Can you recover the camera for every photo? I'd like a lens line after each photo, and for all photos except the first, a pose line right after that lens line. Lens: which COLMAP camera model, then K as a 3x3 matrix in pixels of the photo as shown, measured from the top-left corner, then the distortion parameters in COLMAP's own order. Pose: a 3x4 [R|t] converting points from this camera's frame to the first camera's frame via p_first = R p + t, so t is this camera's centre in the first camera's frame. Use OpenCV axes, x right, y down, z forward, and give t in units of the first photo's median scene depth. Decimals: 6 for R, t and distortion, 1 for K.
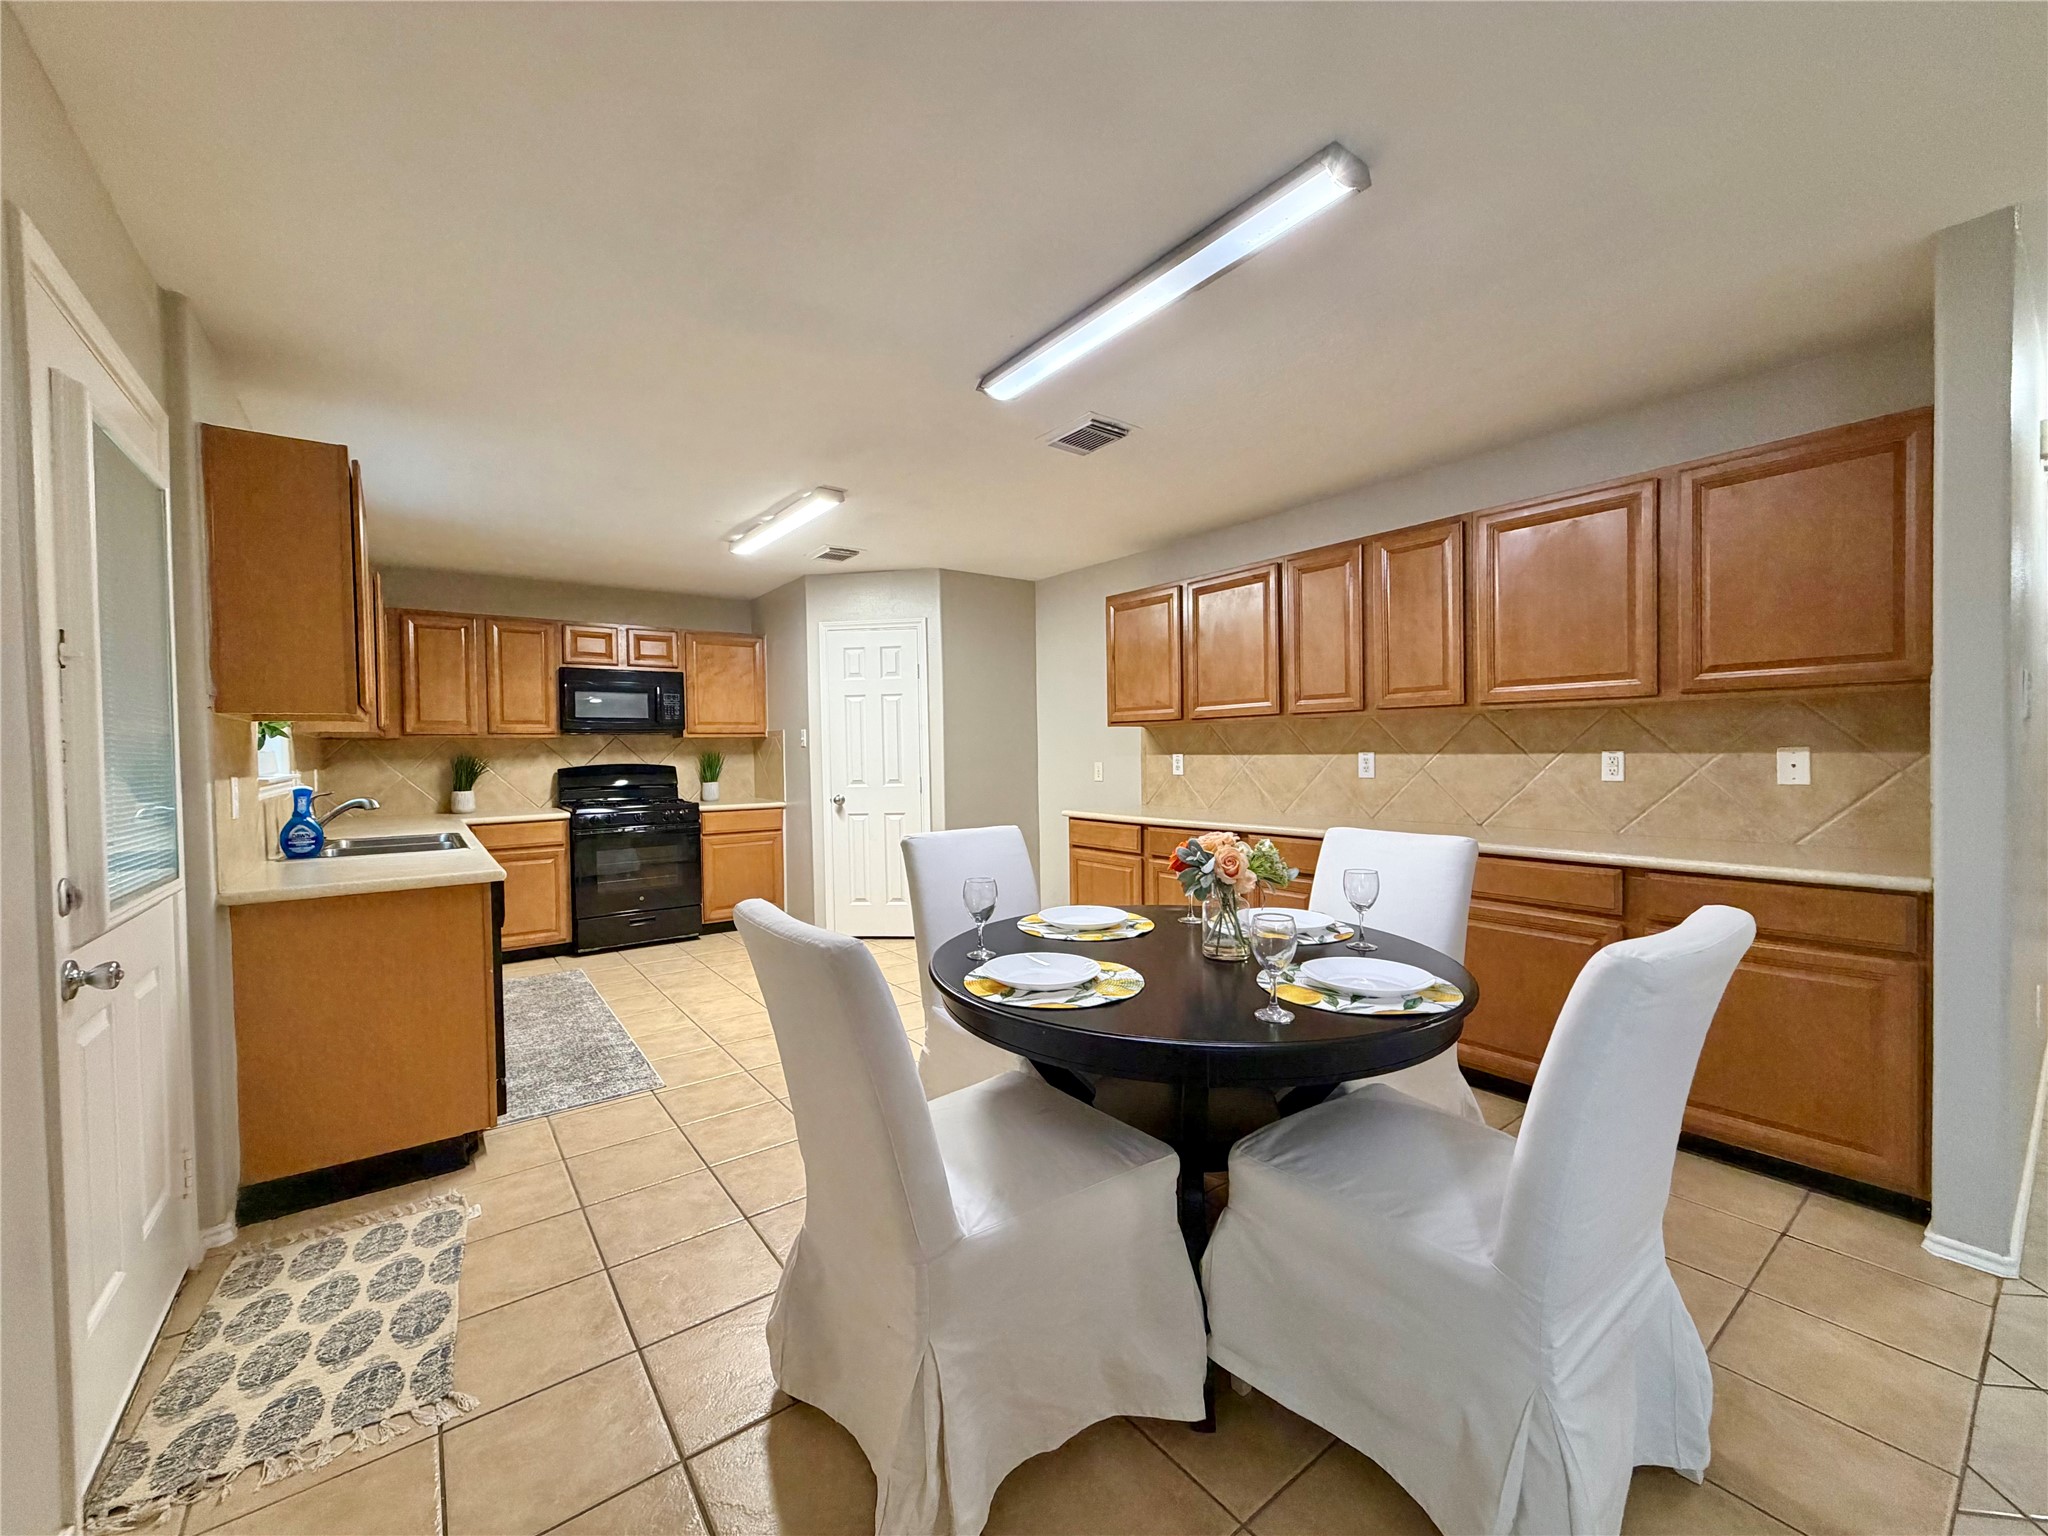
lens RADIAL K [[814.8, 0, 1015.2], [0, 814.8, 766.5], [0, 0, 1]] dist [0.000384, 0.000125]
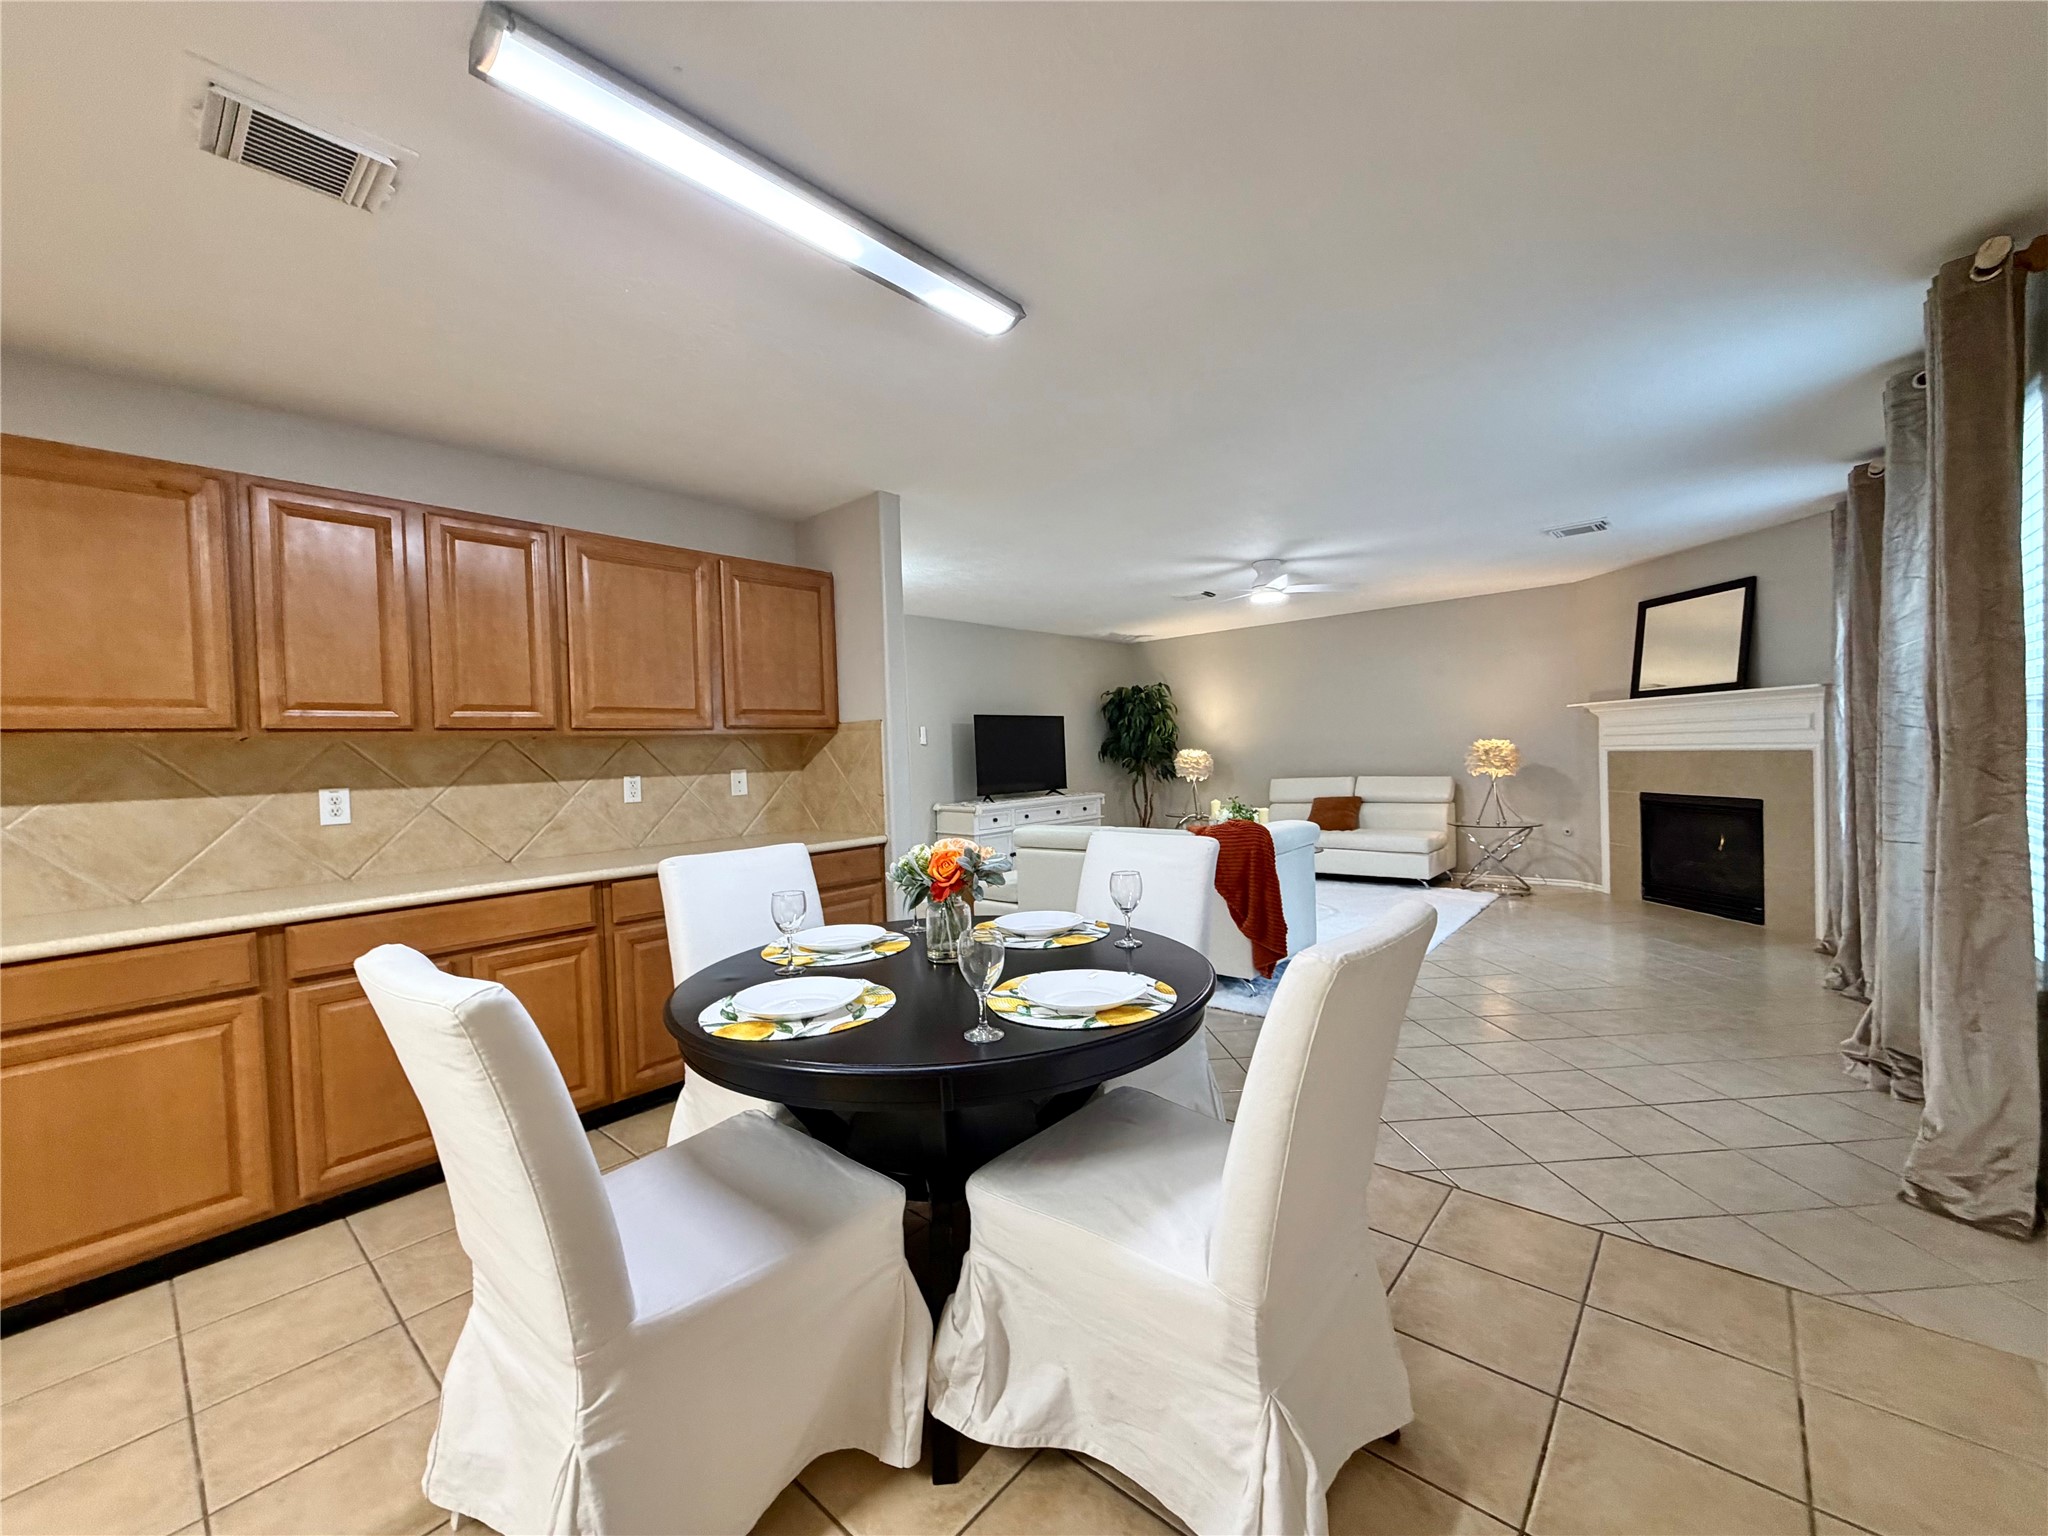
lens RADIAL K [[814.8, 0, 1015.2], [0, 814.8, 766.5], [0, 0, 1]] dist [0.000384, 0.000125]
pose [[-0.202239, 0.004760, 0.979325, -0.298820], [0.057705, 0.998309, 0.007064, -0.005757], [-0.977635, 0.057941, -0.202171, 0.429434]]
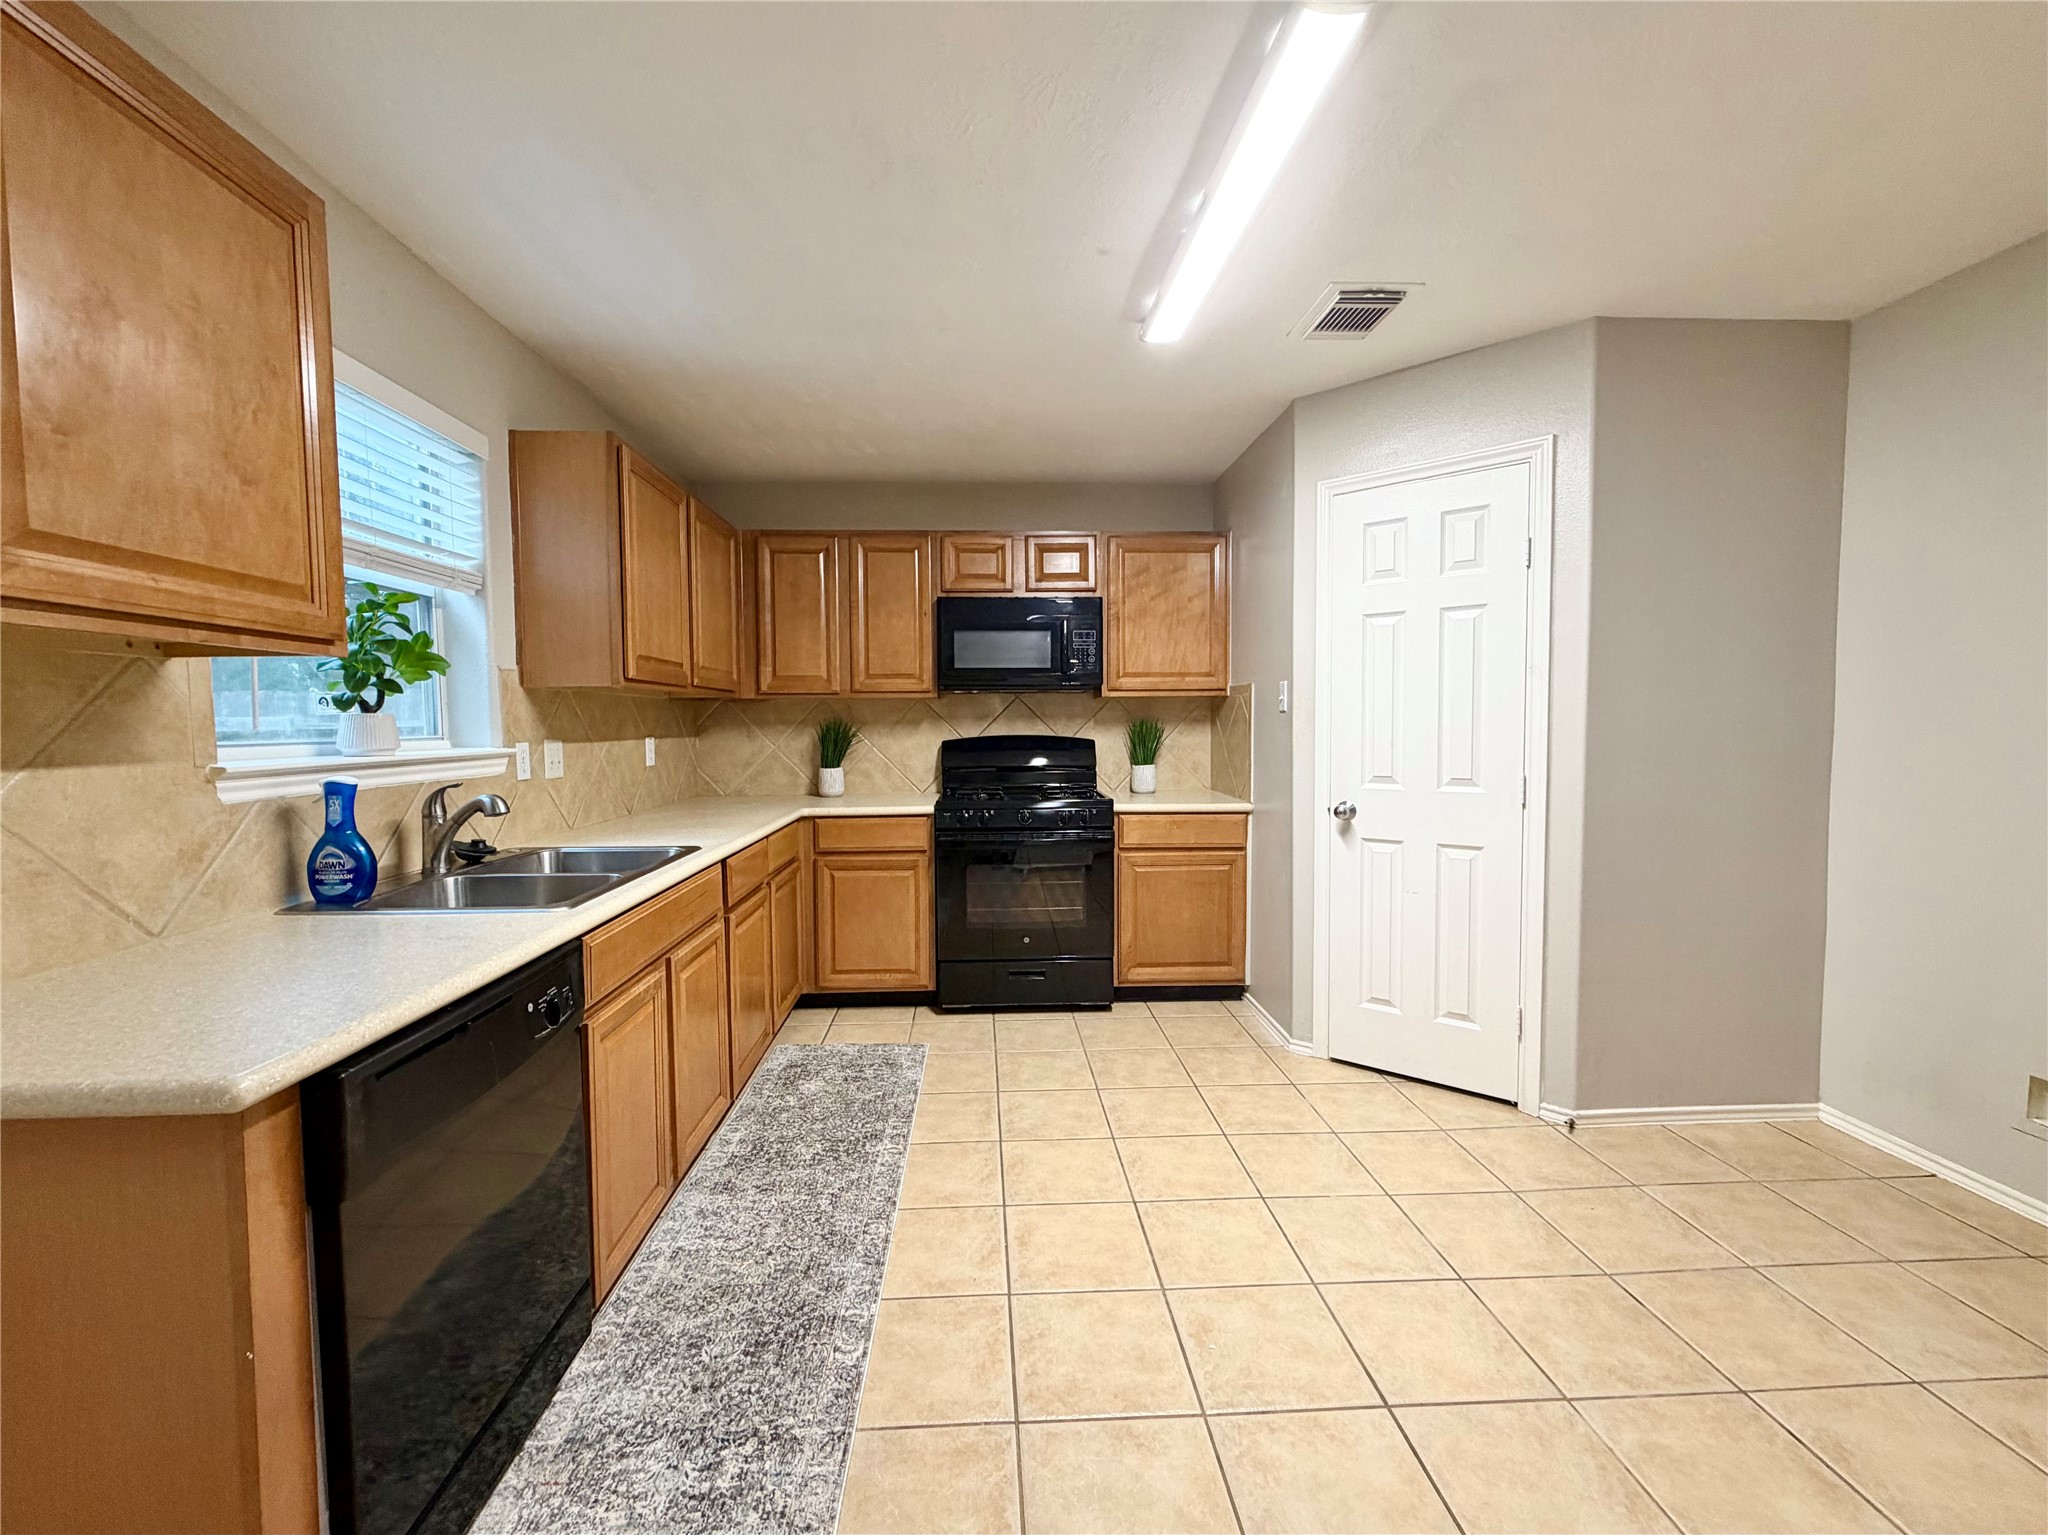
lens RADIAL K [[843.4, 0, 1014.8], [0, 843.4, 766.0], [0, 0, 1]] dist [0.000100, 0.000009]
pose [[0.828093, 0.039563, -0.559193, -0.093918], [-0.017515, 0.998845, 0.044732, -0.010371], [0.560318, -0.027248, 0.827830, 0.455091]]
